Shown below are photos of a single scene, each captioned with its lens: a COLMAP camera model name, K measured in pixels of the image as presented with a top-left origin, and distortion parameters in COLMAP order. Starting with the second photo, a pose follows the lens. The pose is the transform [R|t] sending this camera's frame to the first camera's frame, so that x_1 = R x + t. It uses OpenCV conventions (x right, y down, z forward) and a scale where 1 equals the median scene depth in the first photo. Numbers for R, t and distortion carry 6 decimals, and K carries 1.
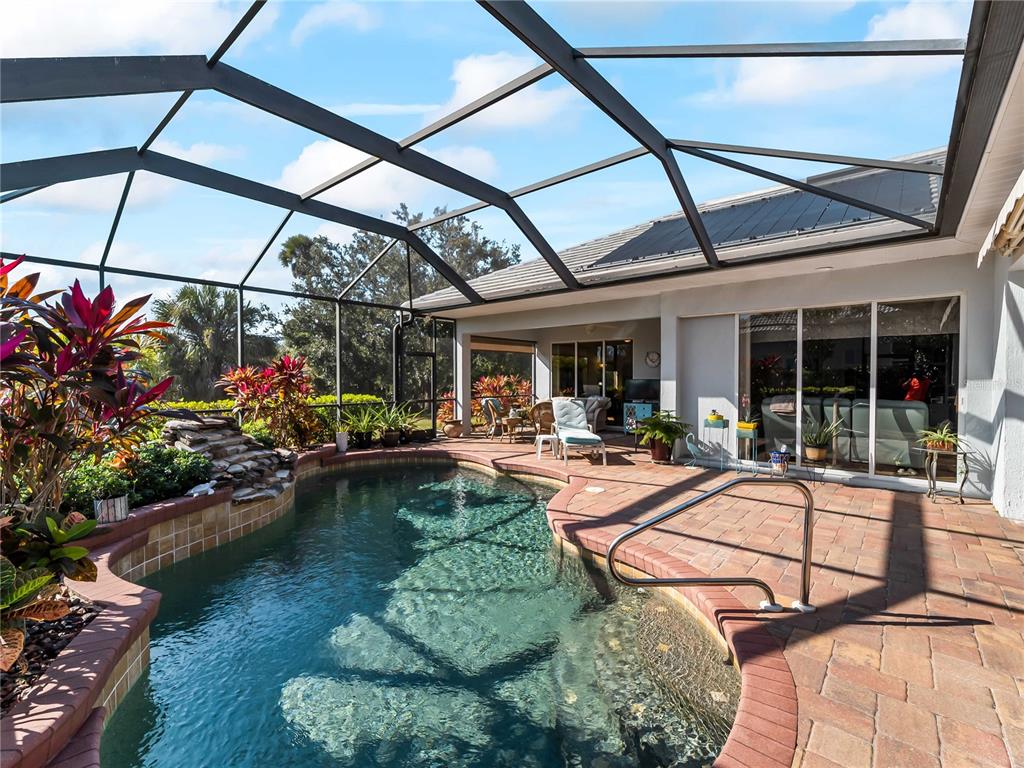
lens RADIAL K [[468.3, 0, 515.7], [0, 468.3, 386.0], [0, 0, 1]] dist [-0.005025, -0.000212]
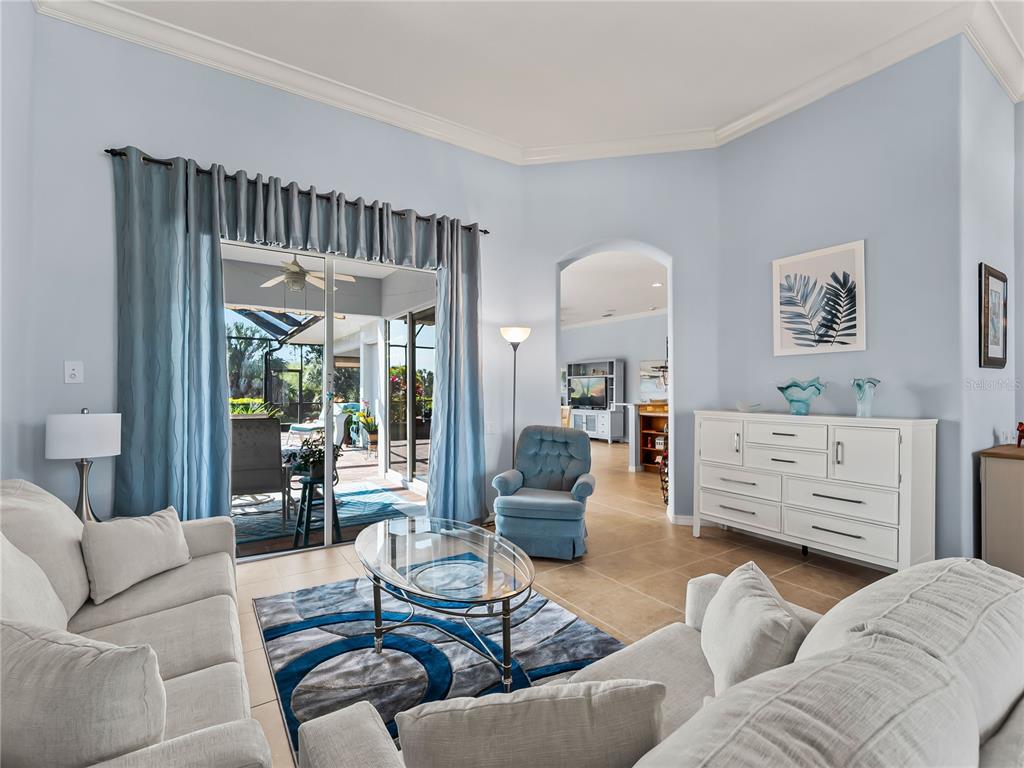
lens RADIAL K [[468.3, 0, 510.7], [0, 468.3, 386.5], [0, 0, 1]] dist [-0.005025, -0.000212]
pose [[0.956820, -0.000912, -0.290679, 1.778552], [-0.006059, 0.999715, -0.023078, 0.018767], [0.290617, 0.023843, 0.956542, -0.338526]]
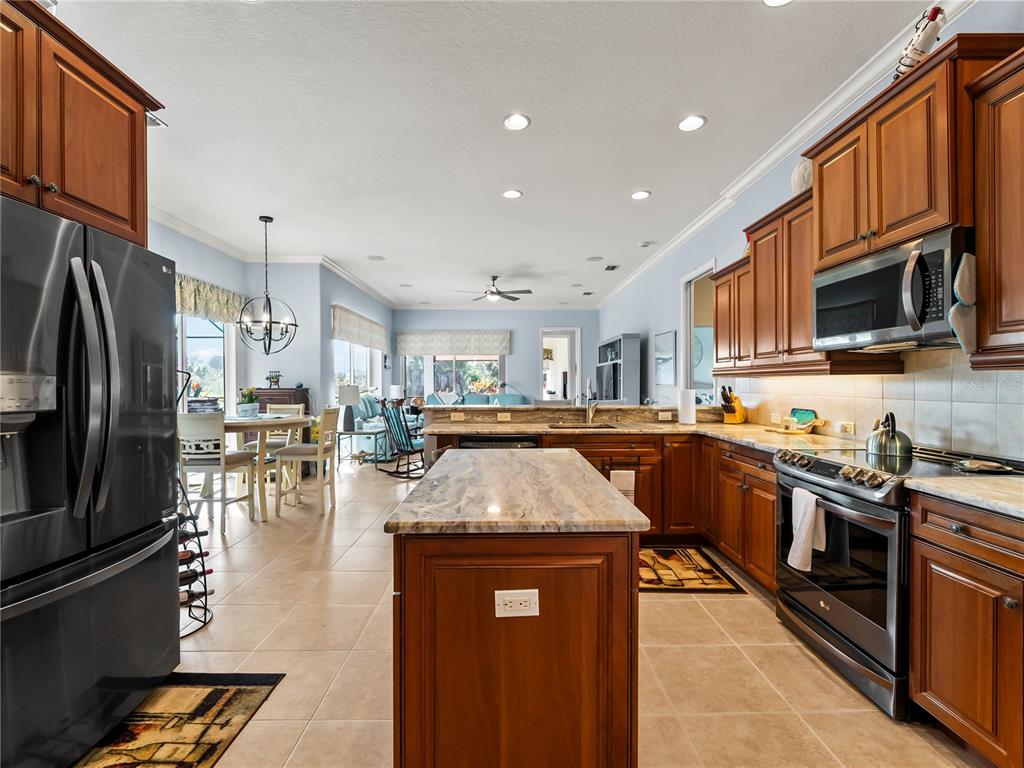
lens RADIAL K [[468.3, 0, 514.5], [0, 468.3, 388.1], [0, 0, 1]] dist [-0.005025, -0.000212]
pose [[0.653565, 0.006708, -0.756841, 2.434116], [-0.008728, 0.999961, 0.001327, 0.000609], [0.756820, 0.005738, 0.653598, 0.662194]]
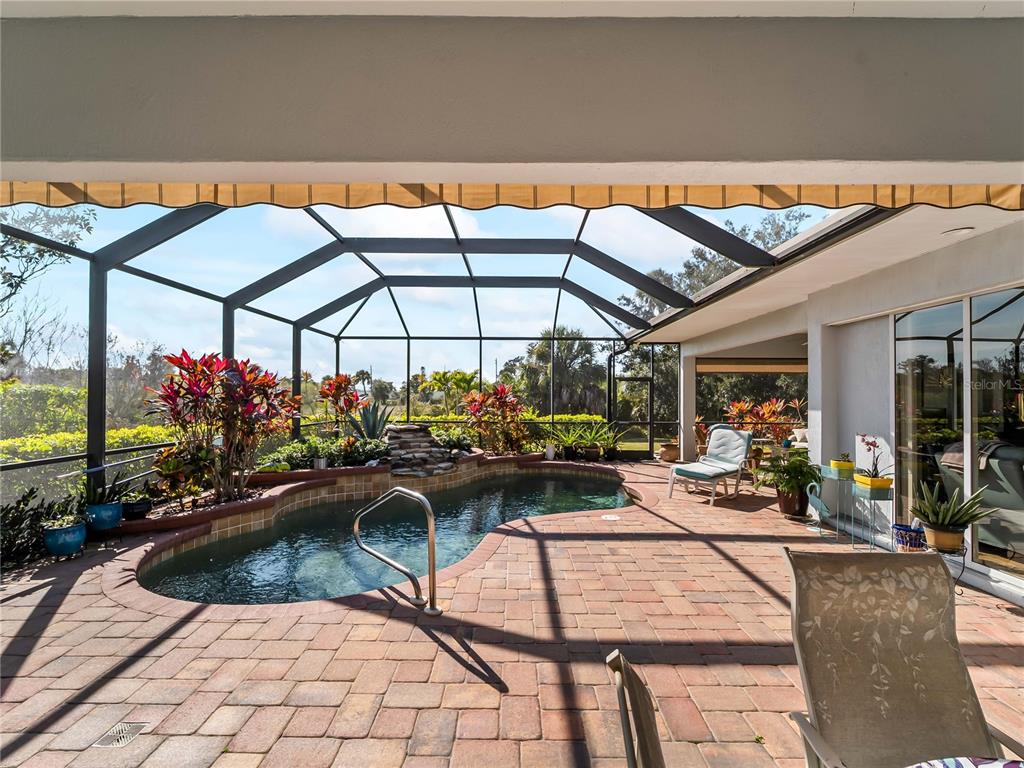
lens RADIAL K [[468.3, 0, 509.7], [0, 468.3, 390.2], [0, 0, 1]] dist [-0.005025, -0.000212]
pose [[0.631254, -0.004831, -0.775561, 0.902185], [-0.021275, 0.999496, -0.023543, -0.023914], [0.775284, 0.031362, 0.630833, 0.225124]]
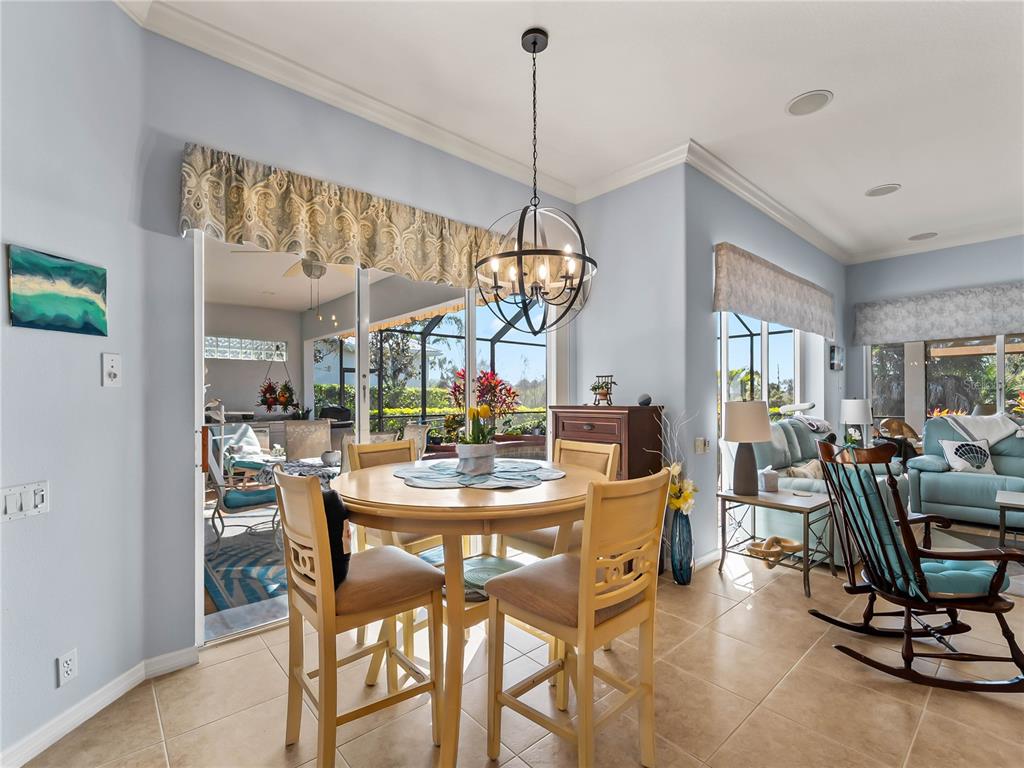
lens RADIAL K [[468.3, 0, 520.9], [0, 468.3, 398.6], [0, 0, 1]] dist [-0.005025, -0.000212]
pose [[-0.142628, 0.004841, -0.989765, 1.809101], [-0.011530, 0.999912, 0.006552, -0.005367], [0.989709, 0.012346, -0.142560, 0.957360]]
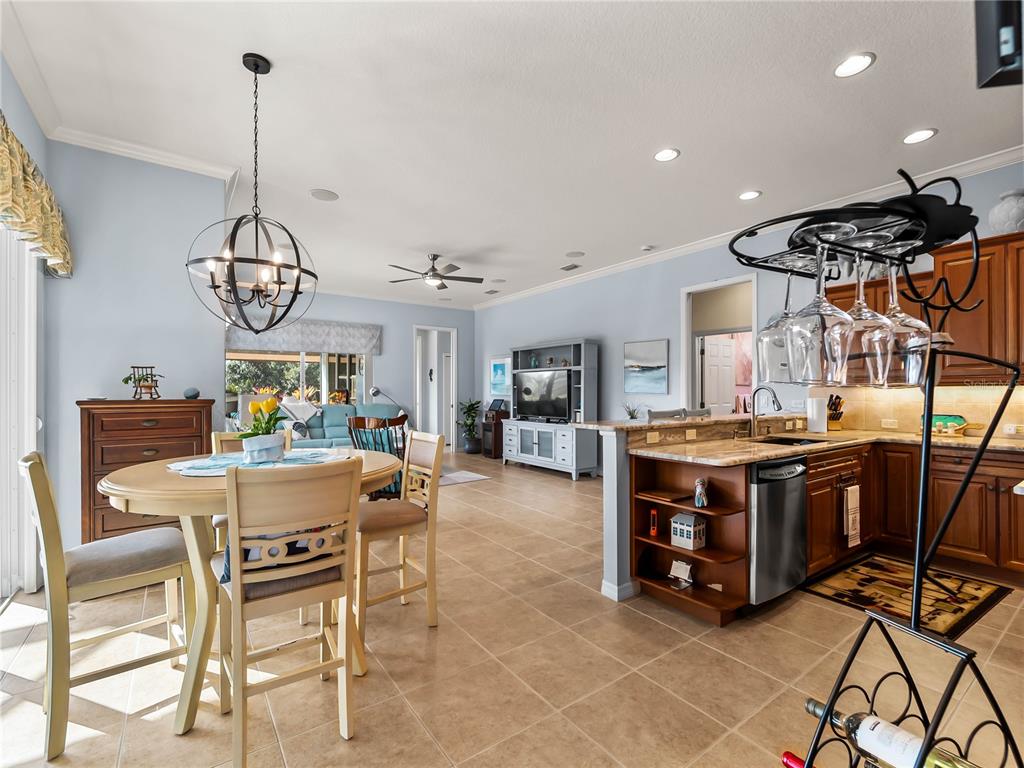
lens RADIAL K [[468.3, 0, 514.7], [0, 468.3, 387.4], [0, 0, 1]] dist [-0.005025, -0.000212]
pose [[0.970014, -0.000468, -0.243049, 1.745028], [-0.004948, 0.999753, -0.021674, 0.002655], [0.242999, 0.022227, 0.969772, 0.507323]]
